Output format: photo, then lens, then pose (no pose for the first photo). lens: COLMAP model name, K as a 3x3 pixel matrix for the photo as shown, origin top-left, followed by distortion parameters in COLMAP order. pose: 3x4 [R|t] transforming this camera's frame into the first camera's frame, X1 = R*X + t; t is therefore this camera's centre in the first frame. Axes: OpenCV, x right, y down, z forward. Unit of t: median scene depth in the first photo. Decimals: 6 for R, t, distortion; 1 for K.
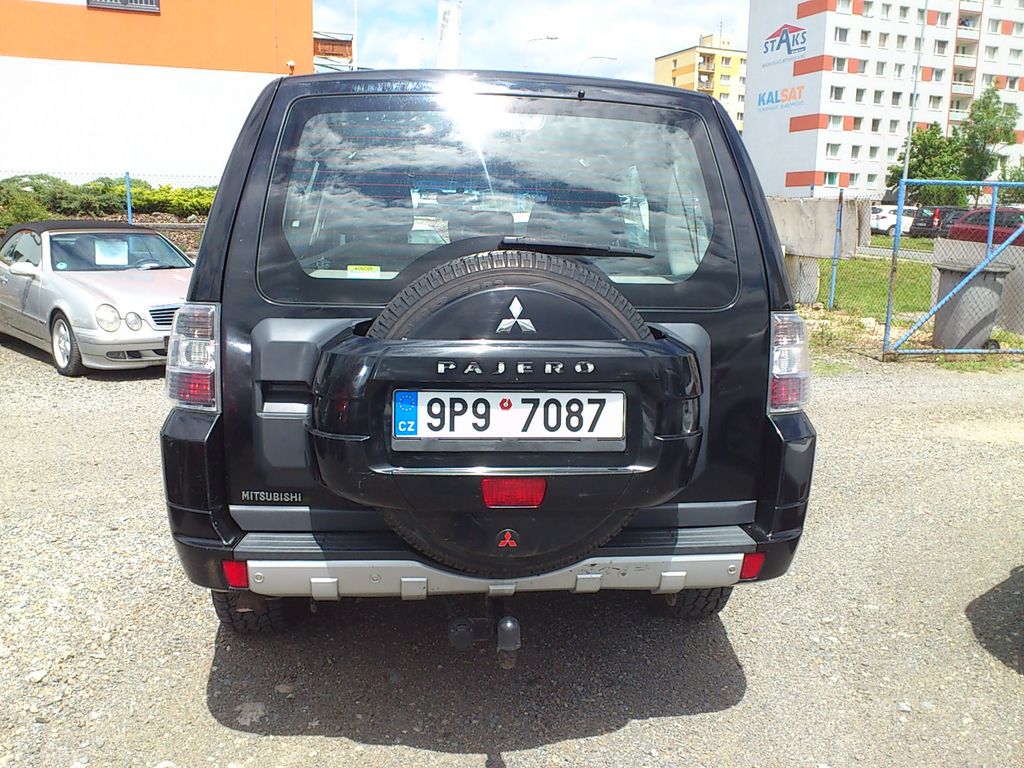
lens RADIAL K [[903.9, 0, 512.0], [0, 903.9, 384.0], [0, 0, 1]] dist [-0.005370, 0.014225]
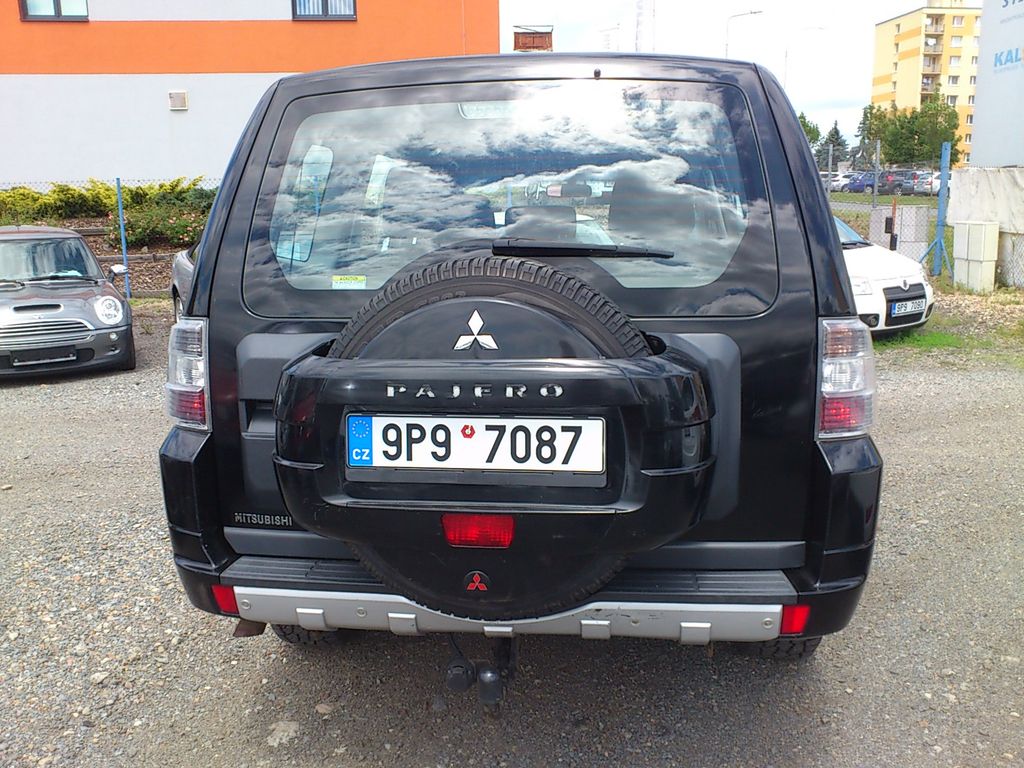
lens RADIAL K [[903.9, 0, 512.0], [0, 903.9, 384.0], [0, 0, 1]] dist [-0.005370, 0.014225]
pose [[0.975865, 0.002192, -0.218363, 0.218144], [0.000651, 0.999916, 0.012949, -0.033778], [0.218373, -0.012779, 0.975782, 0.139454]]
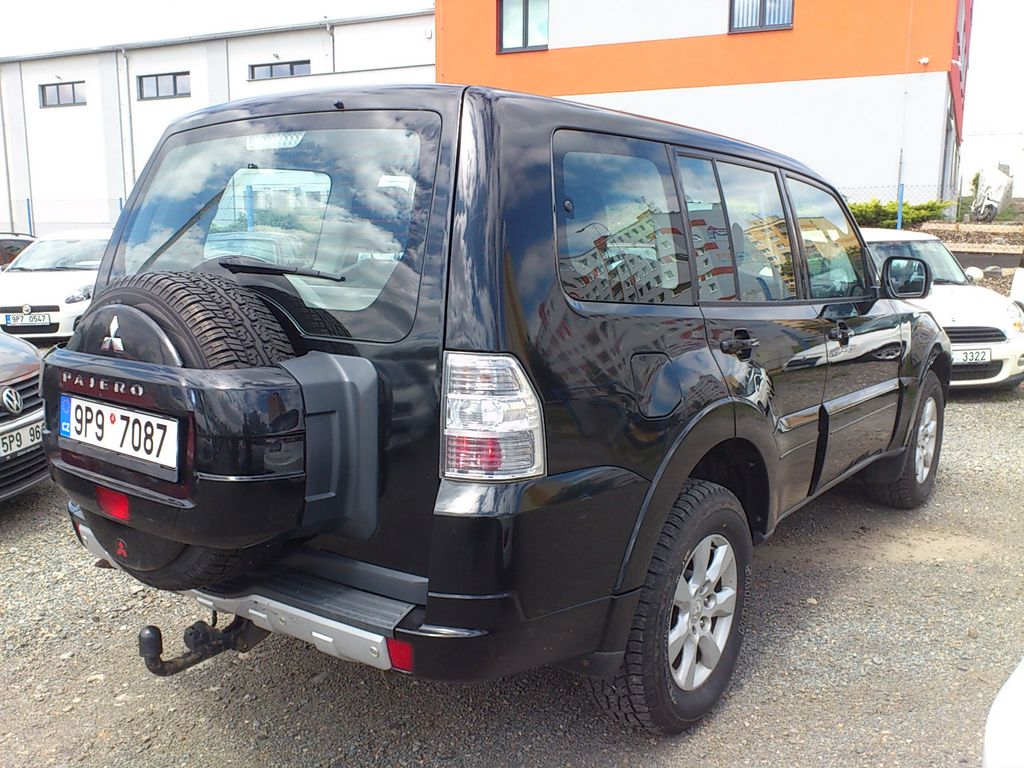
lens RADIAL K [[903.9, 0, 512.0], [0, 903.9, 384.0], [0, 0, 1]] dist [-0.005370, 0.014225]
pose [[0.742771, 0.096454, -0.662561, 0.977186], [-0.103612, 0.994207, 0.028579, -0.090370], [0.661480, 0.047422, 0.748462, 0.498690]]
